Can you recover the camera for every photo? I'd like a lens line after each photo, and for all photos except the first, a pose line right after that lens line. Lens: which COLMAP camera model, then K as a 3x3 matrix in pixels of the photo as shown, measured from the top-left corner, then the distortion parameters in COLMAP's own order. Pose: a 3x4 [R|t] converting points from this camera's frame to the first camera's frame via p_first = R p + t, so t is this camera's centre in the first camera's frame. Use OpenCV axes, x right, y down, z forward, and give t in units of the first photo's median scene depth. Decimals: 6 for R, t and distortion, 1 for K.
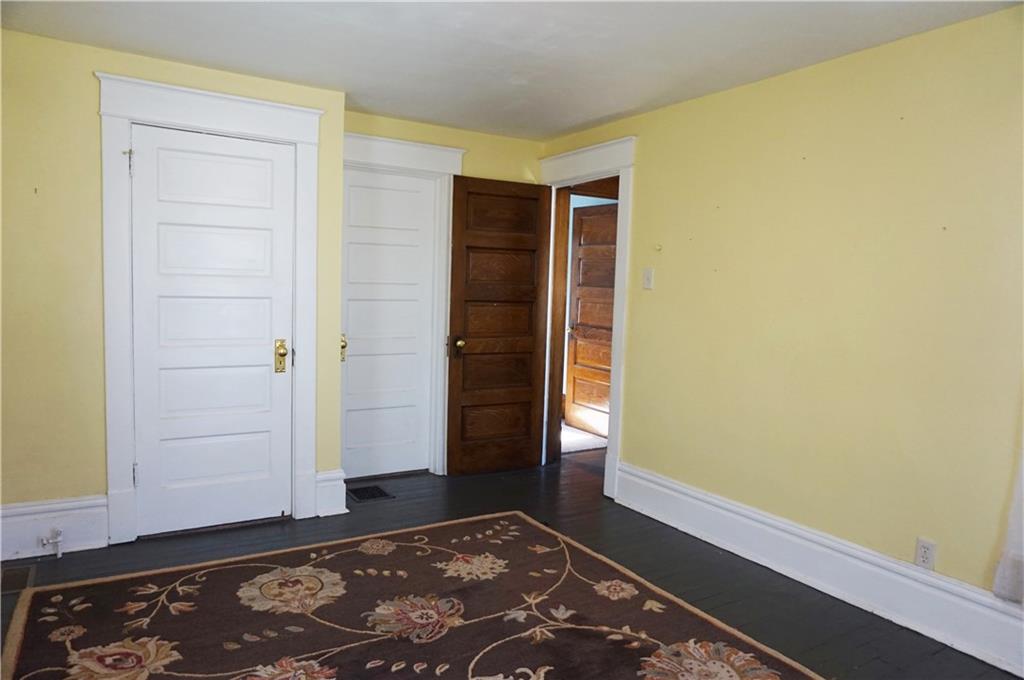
lens RADIAL K [[701.9, 0, 512.1], [0, 701.9, 340.2], [0, 0, 1]] dist [-0.023558, 0.027414]
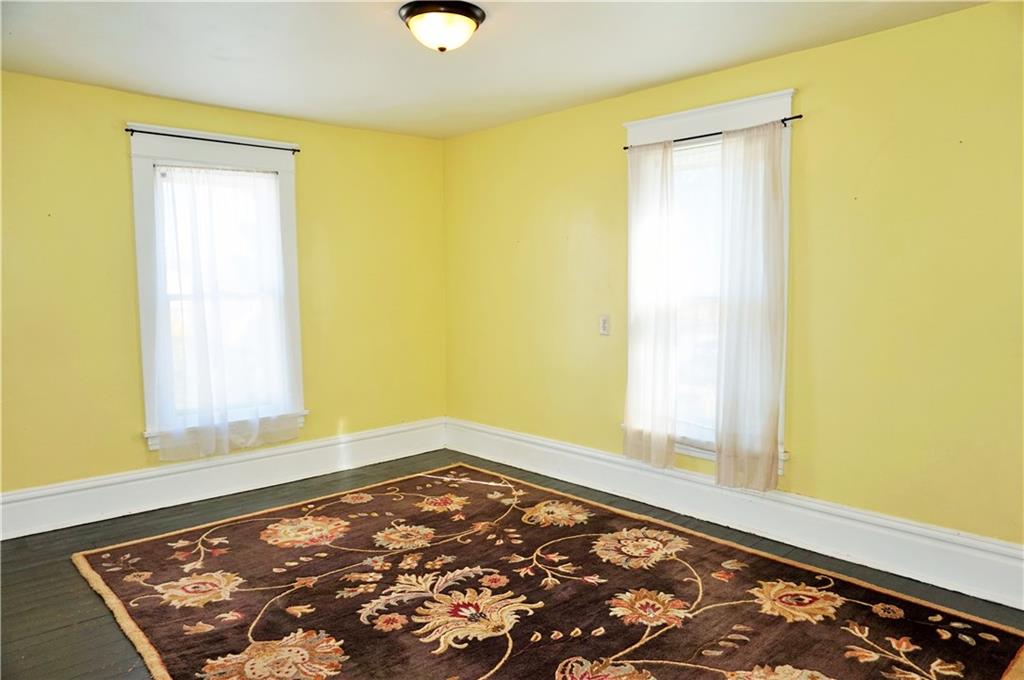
lens RADIAL K [[701.9, 0, 515.8], [0, 701.9, 341.5], [0, 0, 1]] dist [-0.023558, 0.027414]
pose [[-0.979478, 0.001317, -0.201547, 0.109375], [-0.034267, 0.984332, 0.172961, -0.120844], [0.198617, 0.176318, -0.964087, 1.459161]]
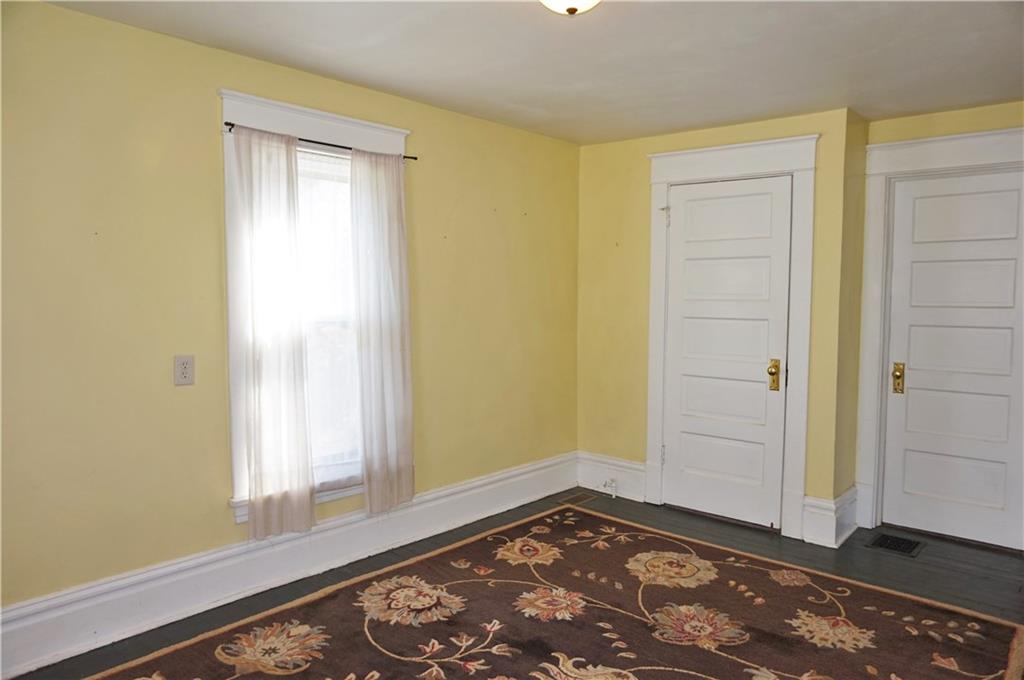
lens RADIAL K [[701.9, 0, 513.0], [0, 701.9, 337.6], [0, 0, 1]] dist [-0.023558, 0.027414]
pose [[0.294683, 0.032961, -0.955027, 0.649886], [-0.081301, 0.996646, 0.009311, -0.012877], [0.952130, 0.074900, 0.296374, 0.352936]]
